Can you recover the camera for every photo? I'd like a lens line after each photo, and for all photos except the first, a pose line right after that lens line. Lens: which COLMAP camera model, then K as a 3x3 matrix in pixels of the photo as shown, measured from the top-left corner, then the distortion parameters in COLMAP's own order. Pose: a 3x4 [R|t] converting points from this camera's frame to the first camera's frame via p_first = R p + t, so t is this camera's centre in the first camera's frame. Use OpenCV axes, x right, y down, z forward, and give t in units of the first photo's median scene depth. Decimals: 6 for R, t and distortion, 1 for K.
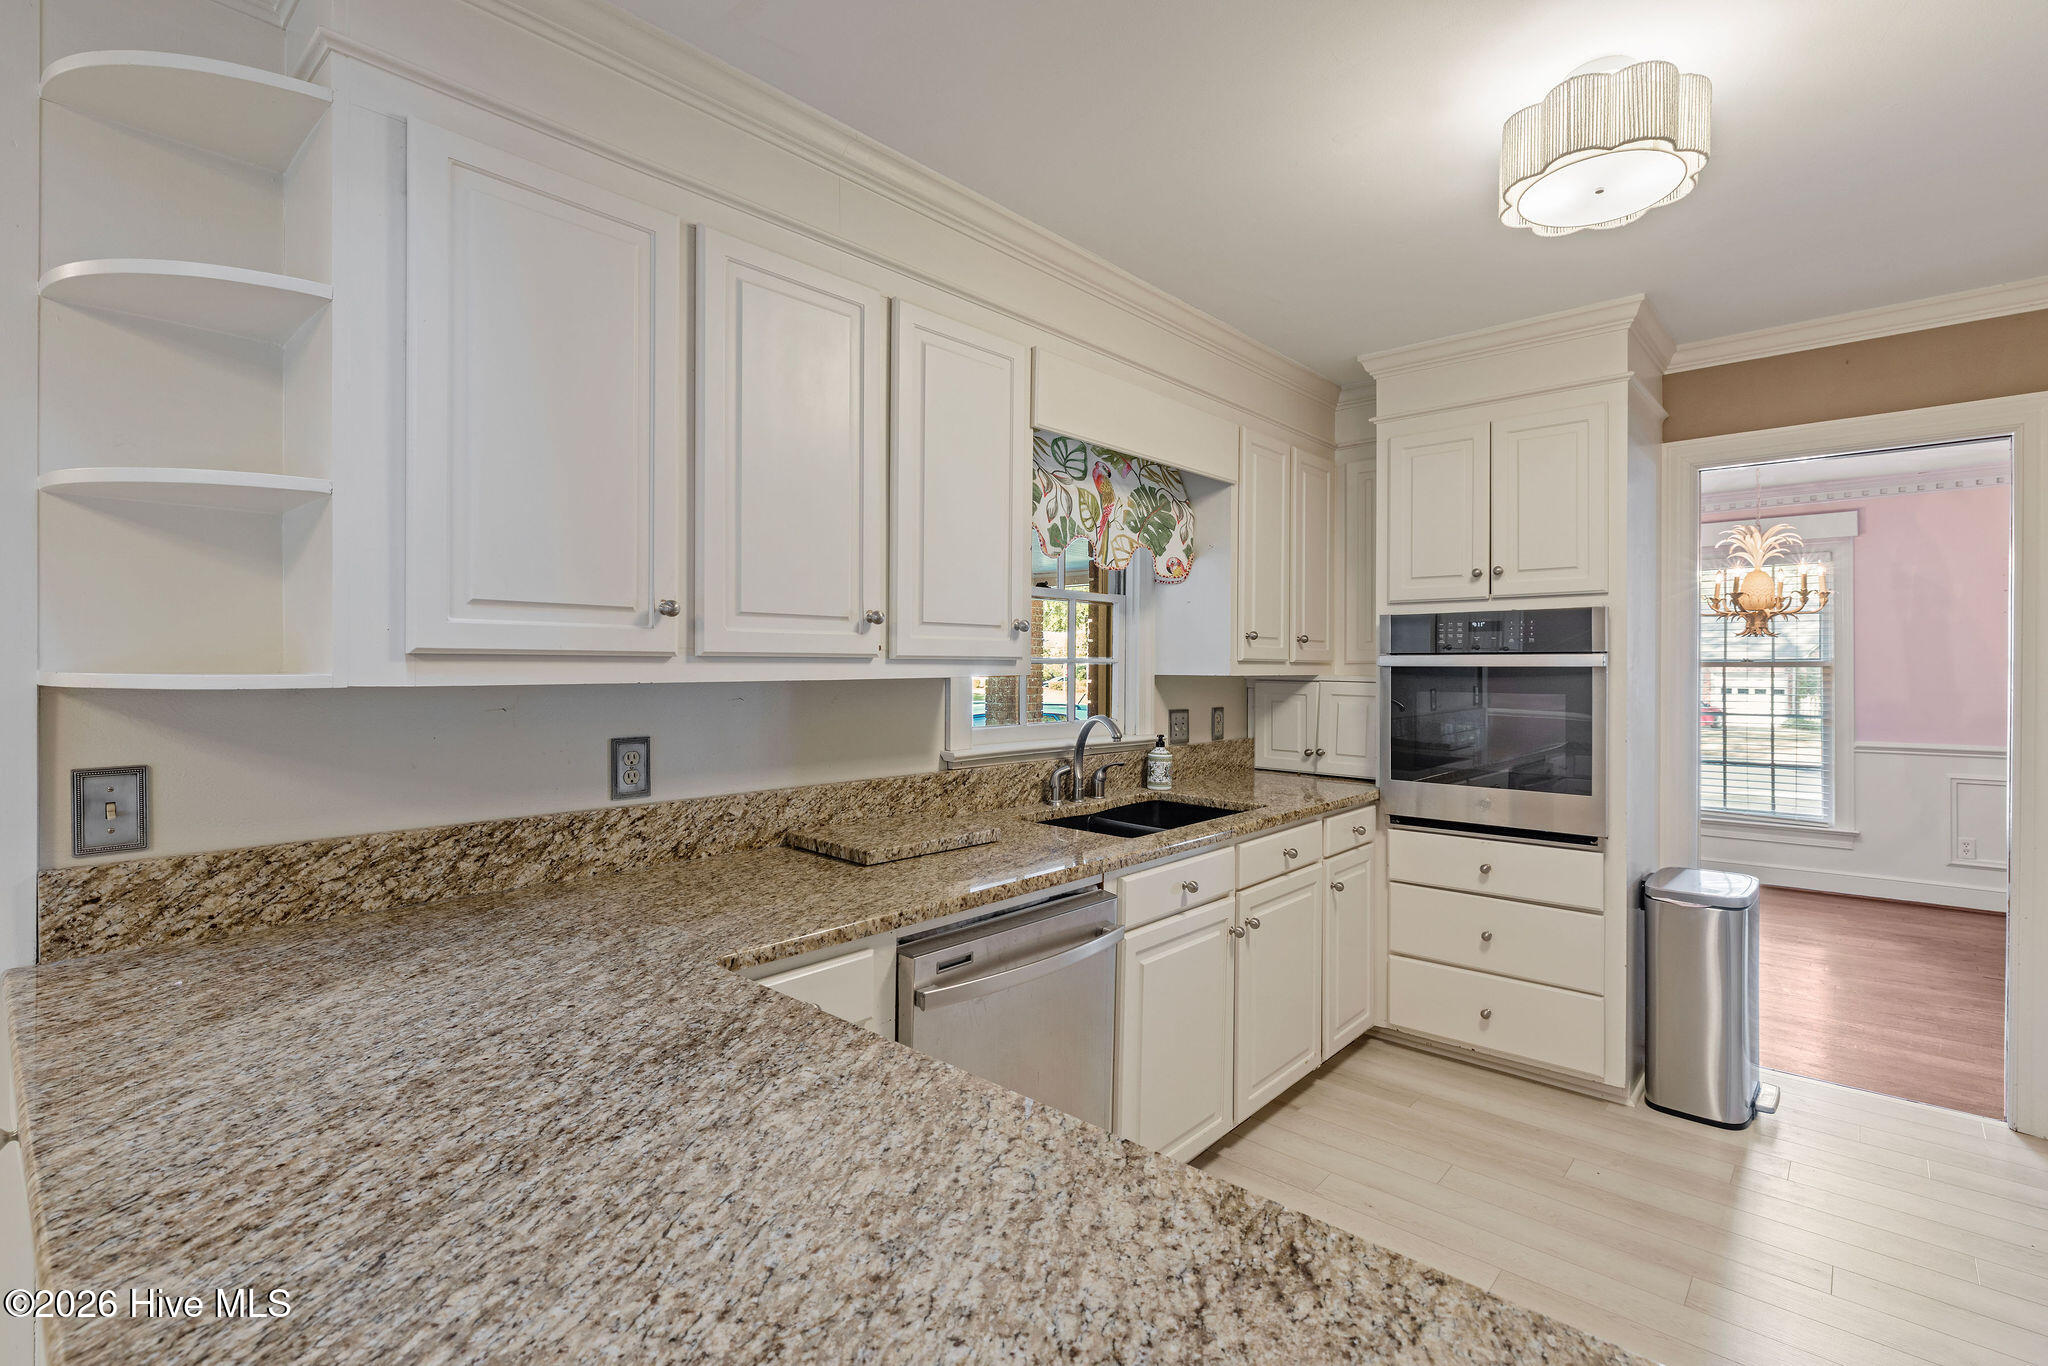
lens RADIAL K [[951.7, 0, 1019.3], [0, 951.7, 667.7], [0, 0, 1]] dist [-0.000058, 0.000424]
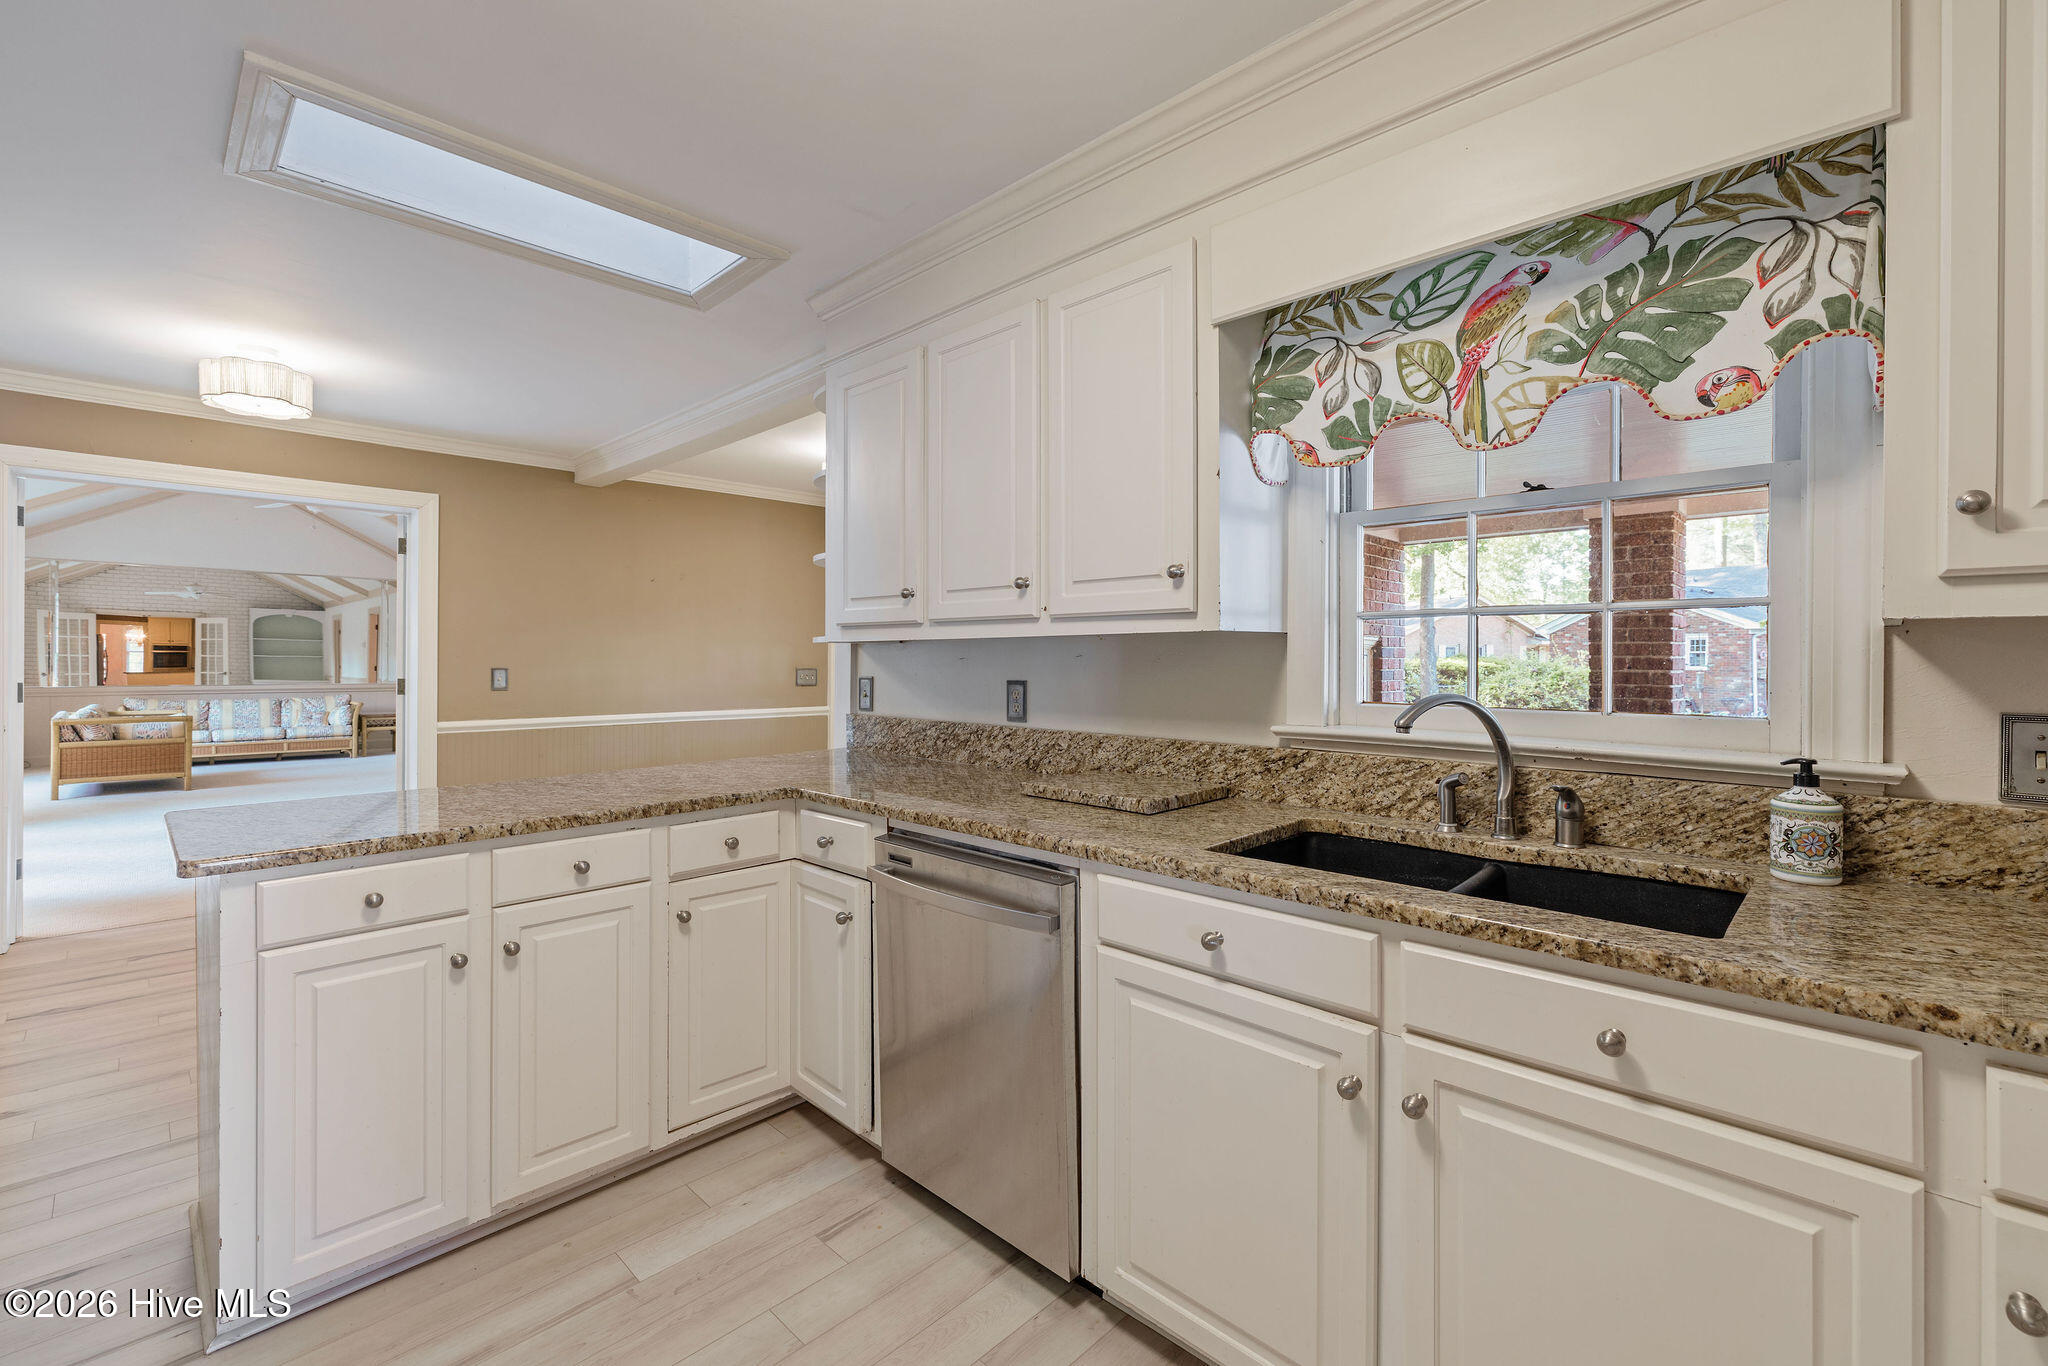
lens RADIAL K [[881.6, 0, 1031.9], [0, 881.6, 666.2], [0, 0, 1]] dist [0.001605, 0.000240]
pose [[-0.036099, 0.003053, -0.999344, 0.682278], [-0.007513, 0.999966, 0.003326, 0.033291], [0.999320, 0.007628, -0.036074, 0.769526]]
